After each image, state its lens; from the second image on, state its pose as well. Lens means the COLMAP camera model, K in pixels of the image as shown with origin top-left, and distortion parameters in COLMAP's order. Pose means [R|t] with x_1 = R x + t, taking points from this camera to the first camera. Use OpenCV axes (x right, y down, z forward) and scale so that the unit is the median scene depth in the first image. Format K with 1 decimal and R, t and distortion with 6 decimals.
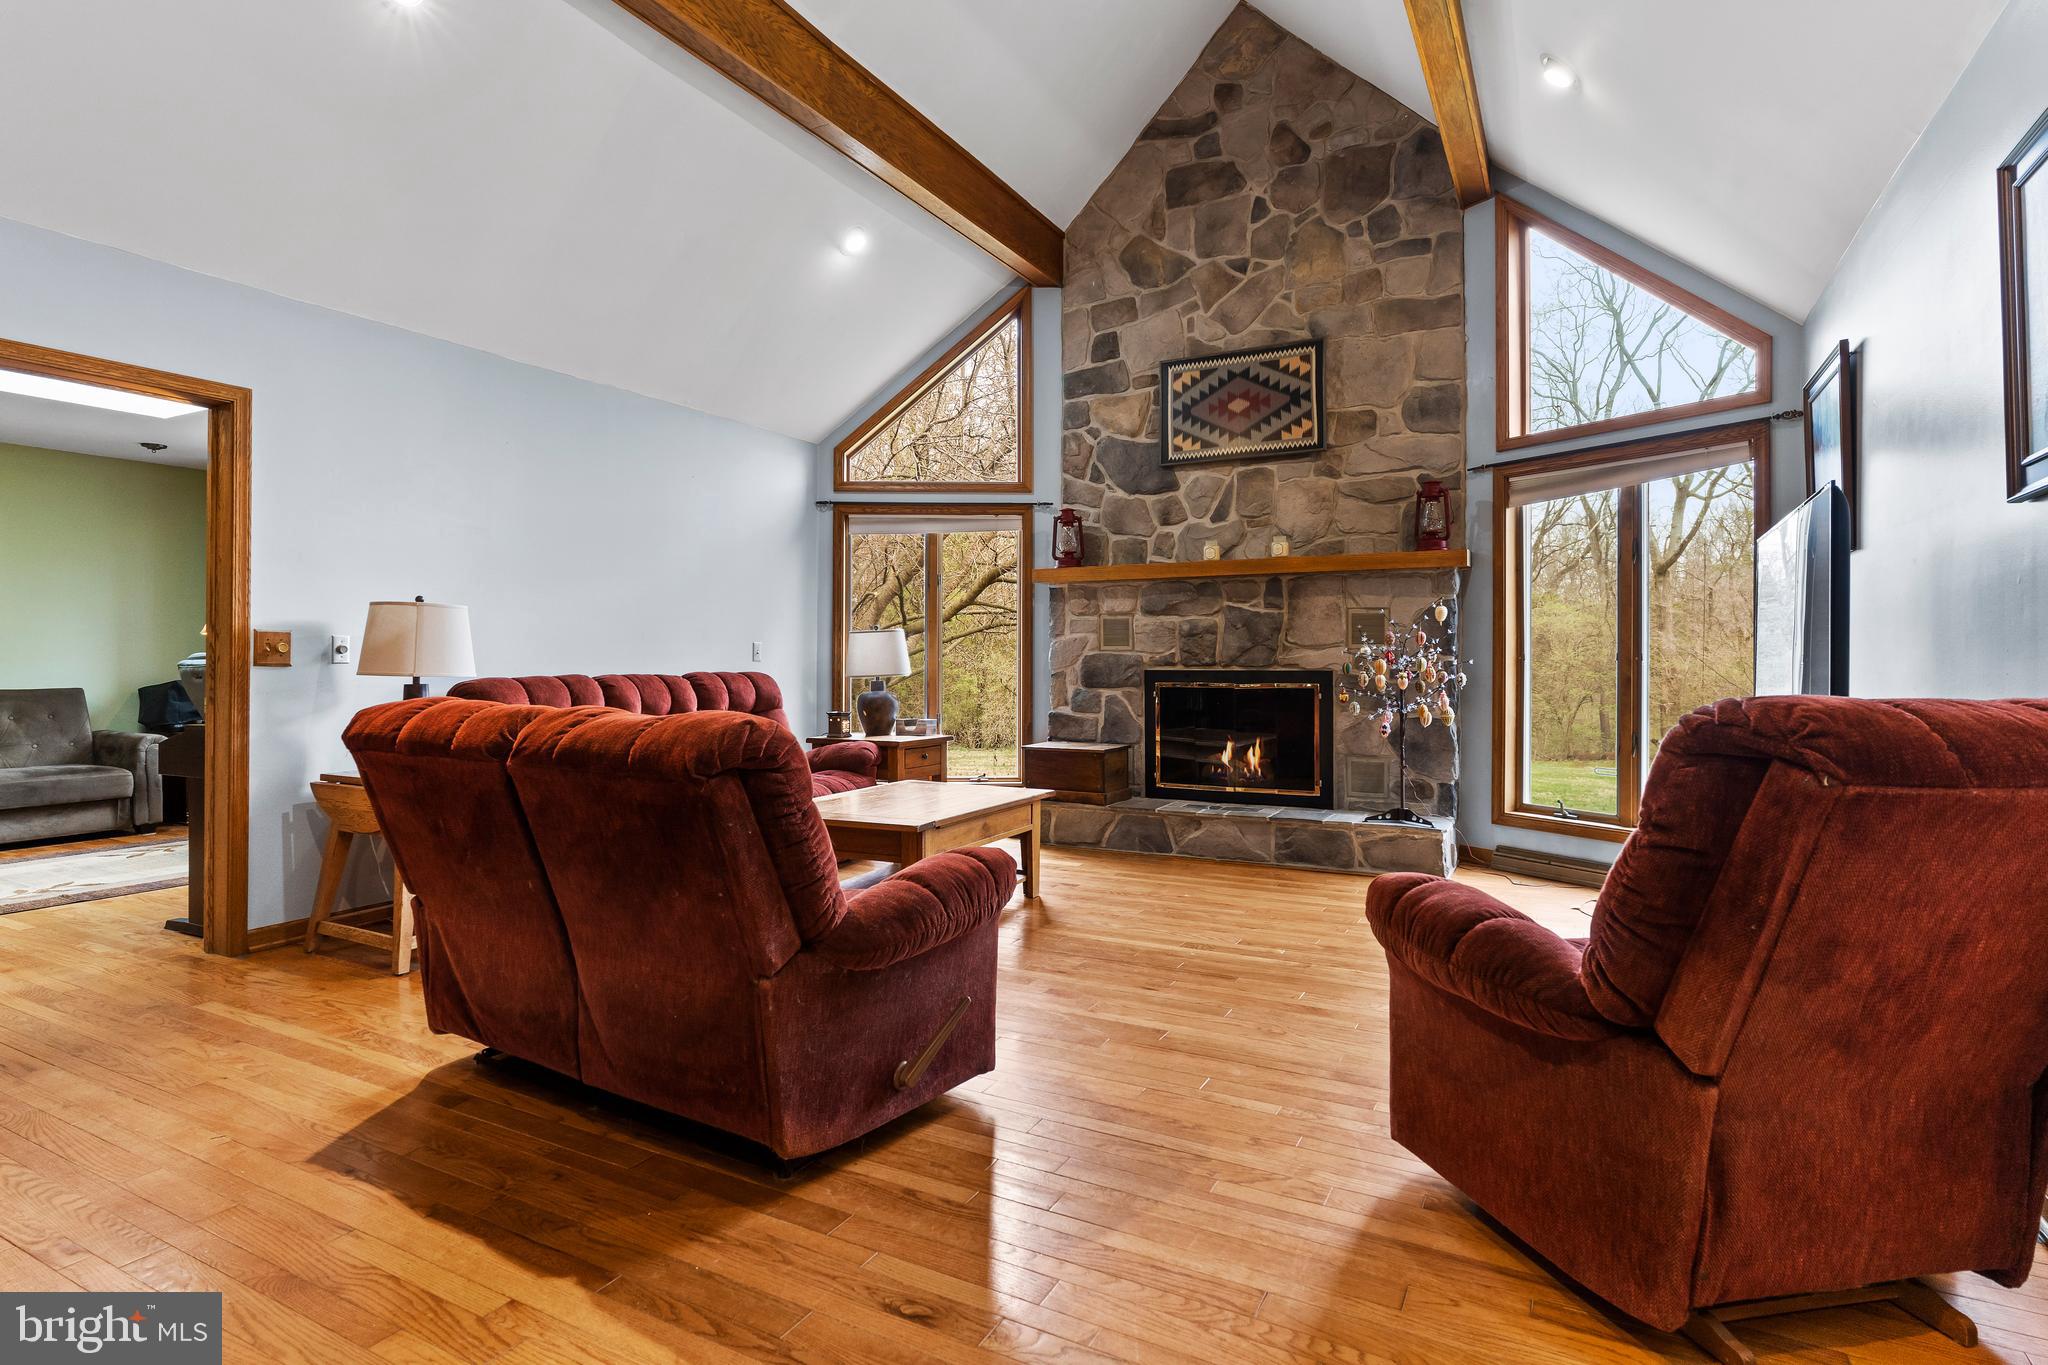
lens RADIAL K [[1055.5, 0, 1016.1], [0, 1055.5, 647.1], [0, 0, 1]] dist [-0.005680, 0.003882]
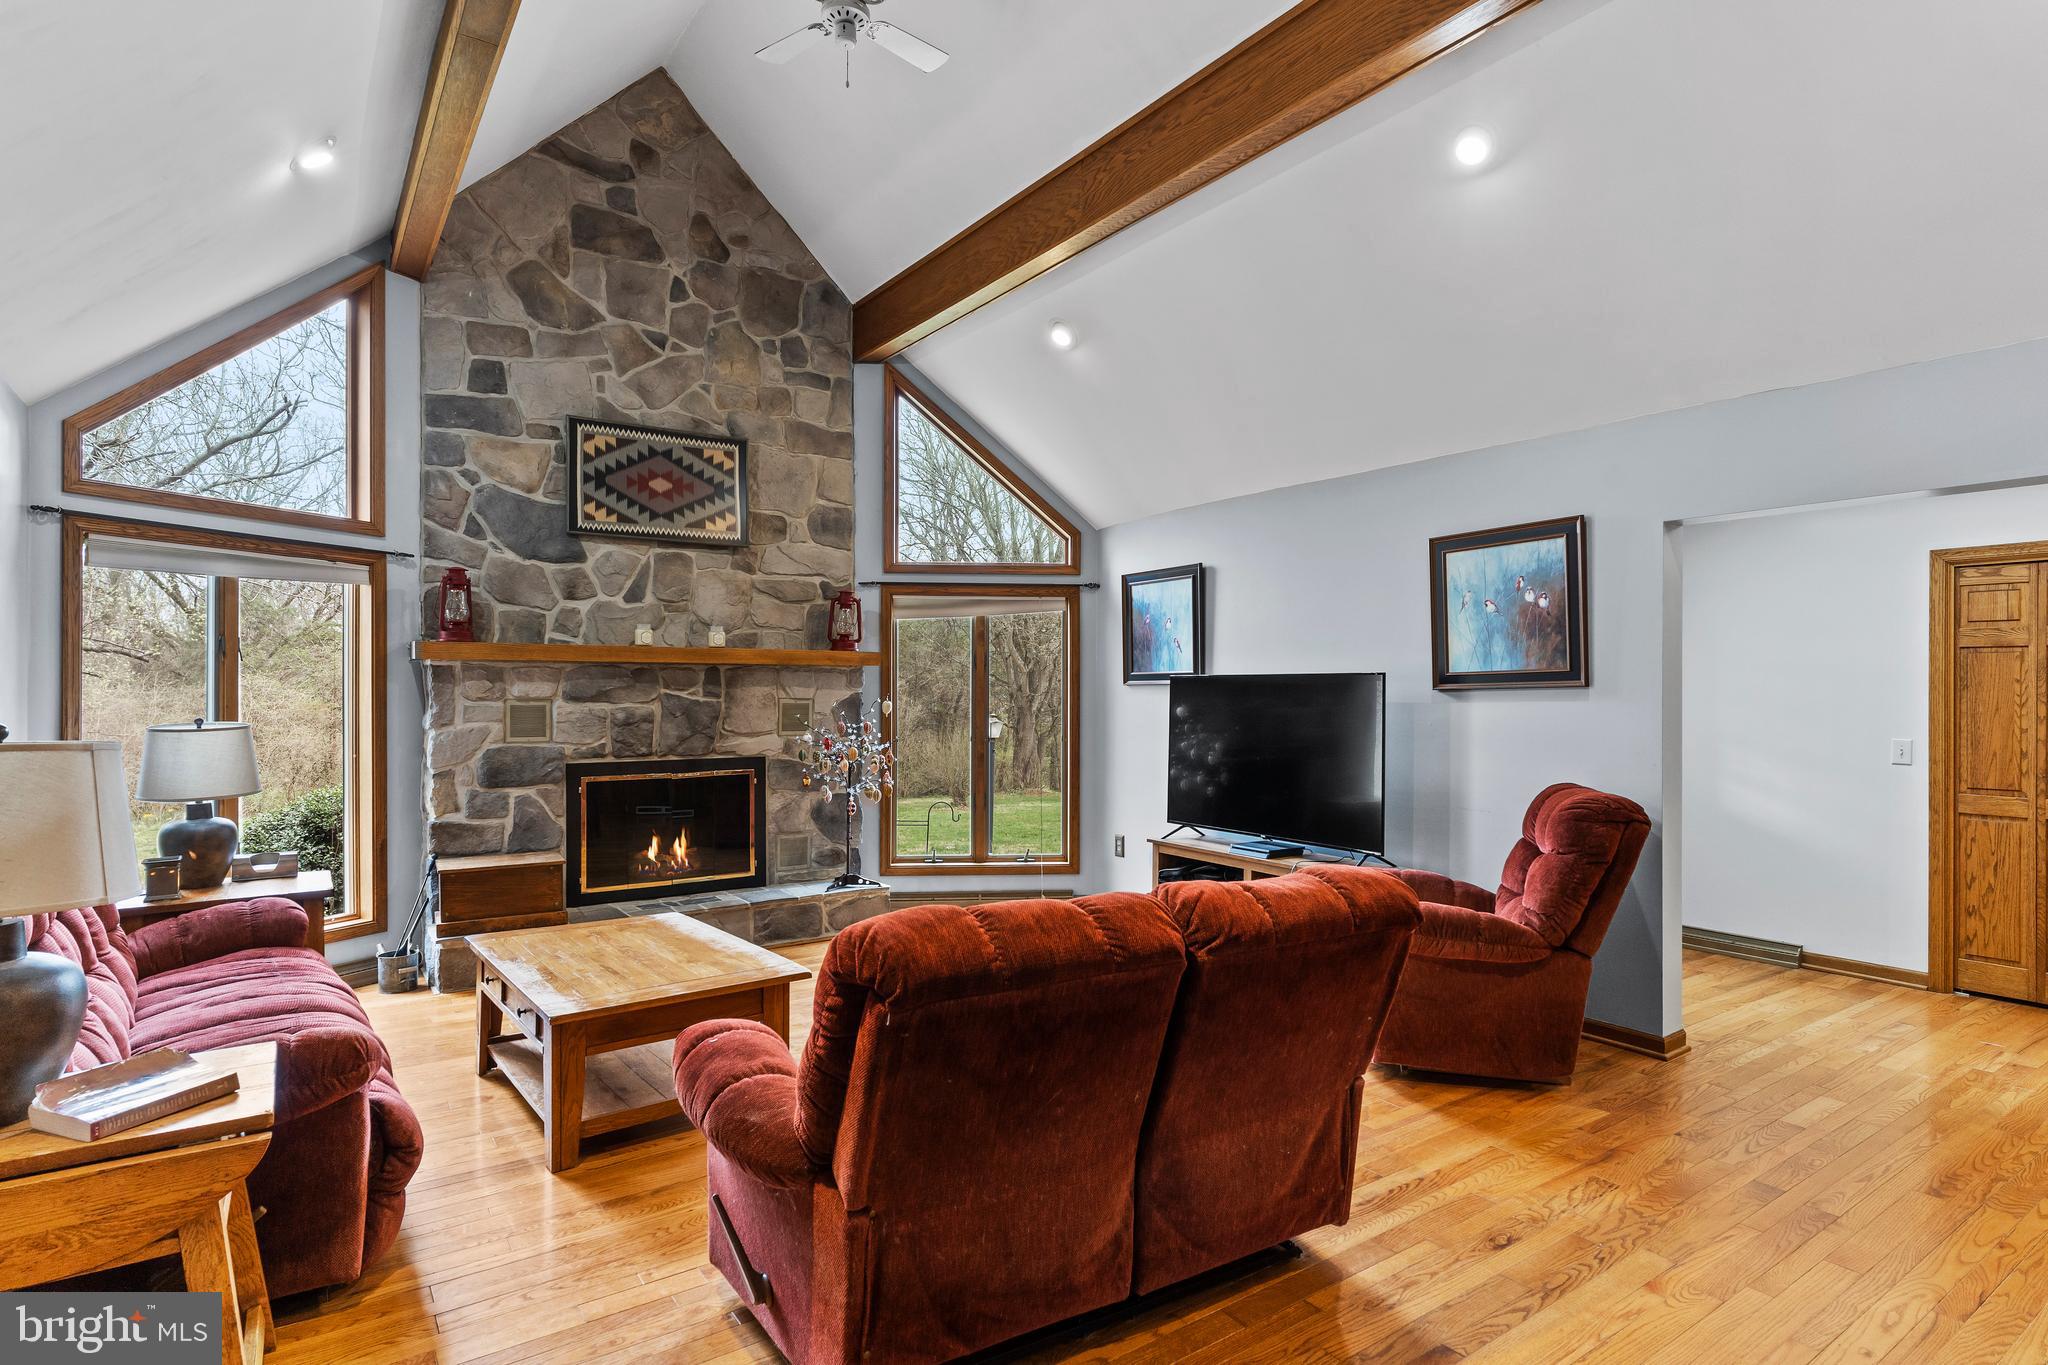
lens RADIAL K [[1055.5, 0, 1022.5], [0, 1055.5, 683.6], [0, 0, 1]] dist [-0.005680, 0.003882]
pose [[0.448265, 0.008520, 0.893860, -0.500418], [-0.009646, 0.999942, -0.004694, -0.045240], [-0.893849, -0.006518, 0.448322, 0.265919]]
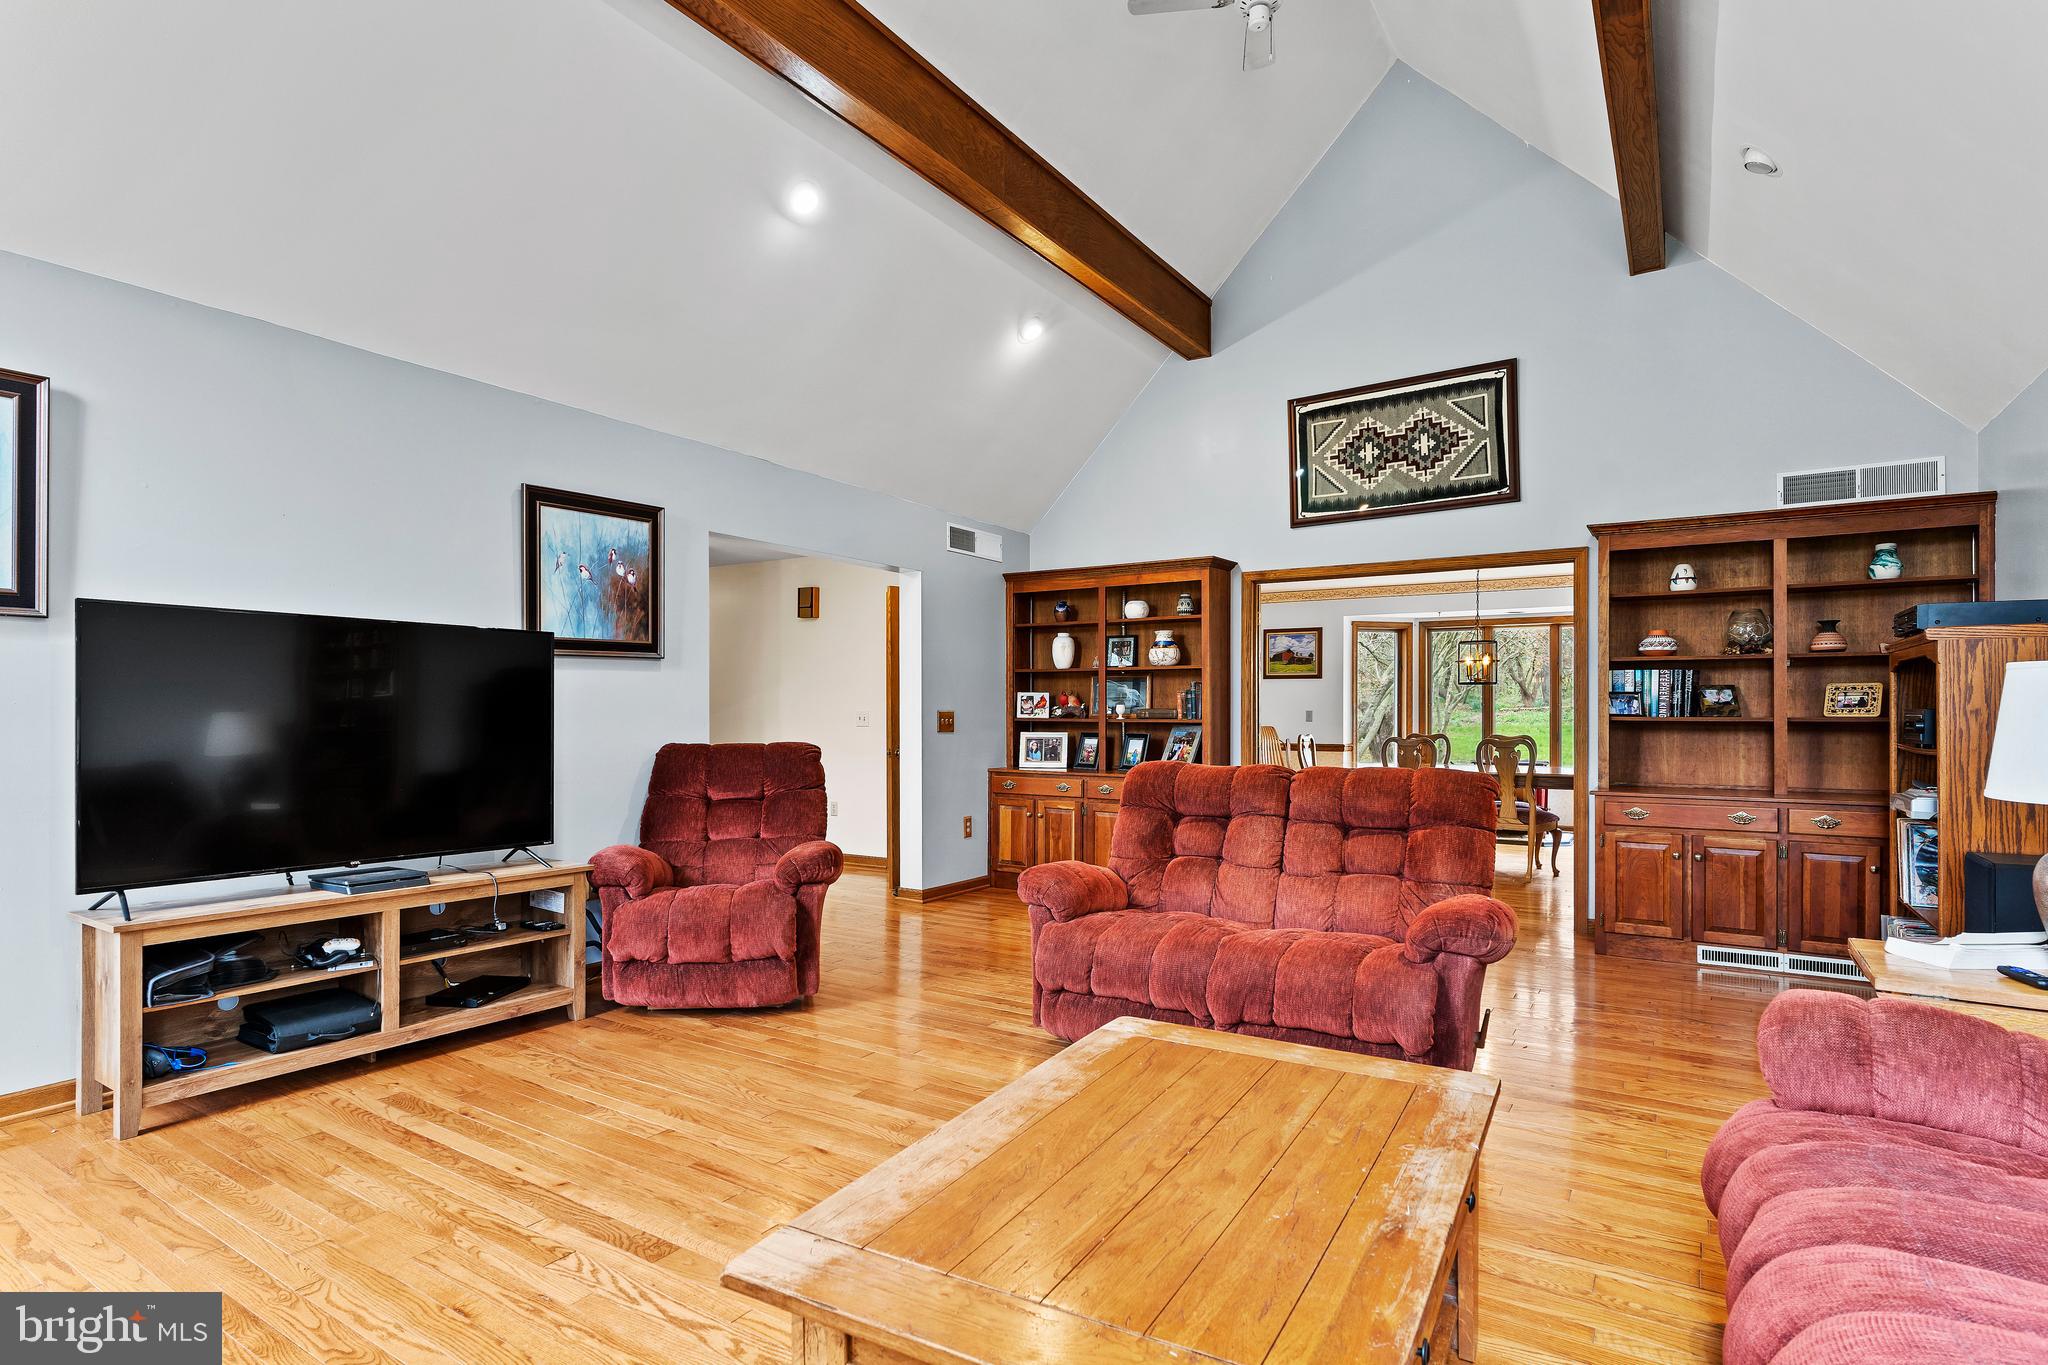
lens RADIAL K [[1050.0, 0, 998.6], [0, 1050.0, 718.4], [0, 0, 1]] dist [0.000239, 0.000177]
pose [[-0.996422, 0.000063, 0.084515, -0.041173], [-0.000278, 0.999992, -0.004021, -0.003070], [-0.084514, -0.004031, -0.996414, 0.996396]]
